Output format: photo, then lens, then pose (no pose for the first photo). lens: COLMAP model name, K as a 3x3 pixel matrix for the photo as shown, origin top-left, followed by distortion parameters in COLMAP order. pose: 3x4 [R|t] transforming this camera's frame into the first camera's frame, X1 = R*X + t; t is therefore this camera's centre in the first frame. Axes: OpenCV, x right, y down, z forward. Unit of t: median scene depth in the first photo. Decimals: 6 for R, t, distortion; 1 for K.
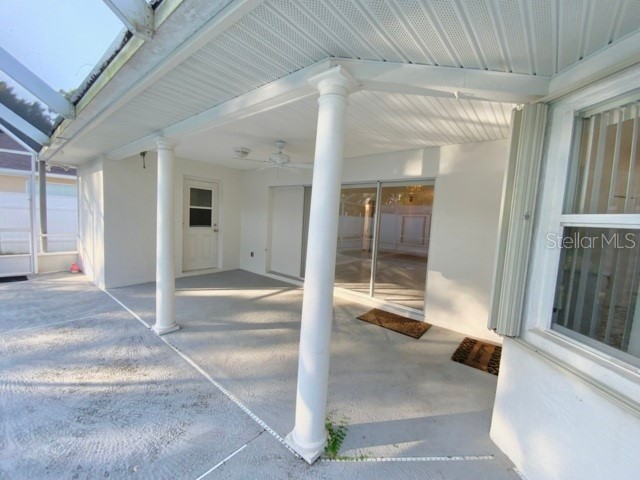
lens RADIAL K [[260.7, 0, 320.0], [0, 260.7, 240.0], [0, 0, 1]] dist [0.011760, -0.013529]
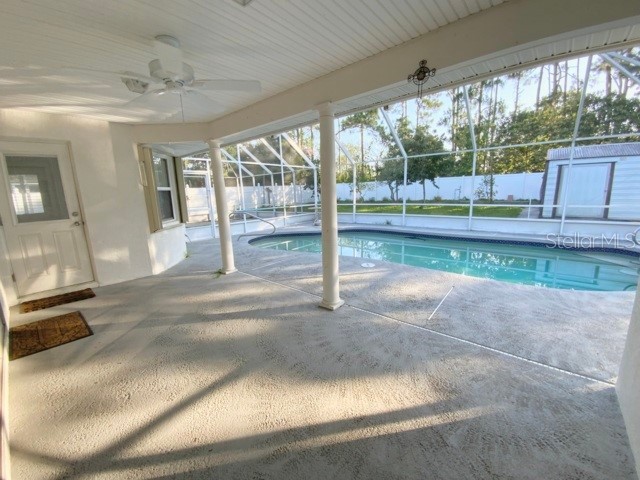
lens RADIAL K [[260.7, 0, 320.0], [0, 260.7, 240.0], [0, 0, 1]] dist [0.011760, -0.013529]
pose [[-0.999535, -0.027377, 0.013447, -0.671805], [-0.022610, 0.960952, 0.275790, -0.208595], [-0.020472, 0.275358, -0.961124, 2.295765]]
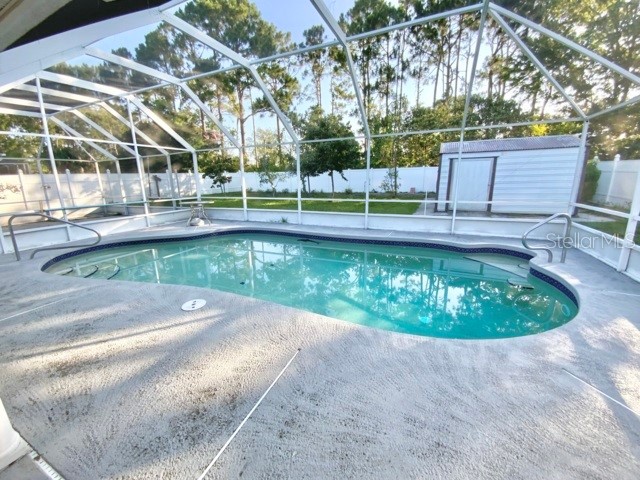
lens RADIAL K [[260.7, 0, 320.0], [0, 260.7, 240.0], [0, 0, 1]] dist [0.011760, -0.013529]
pose [[-0.966759, 0.017617, -0.255081, -1.222032], [-0.061455, 0.952369, 0.298692, -0.182585], [0.248193, 0.304439, -0.919629, 1.688558]]
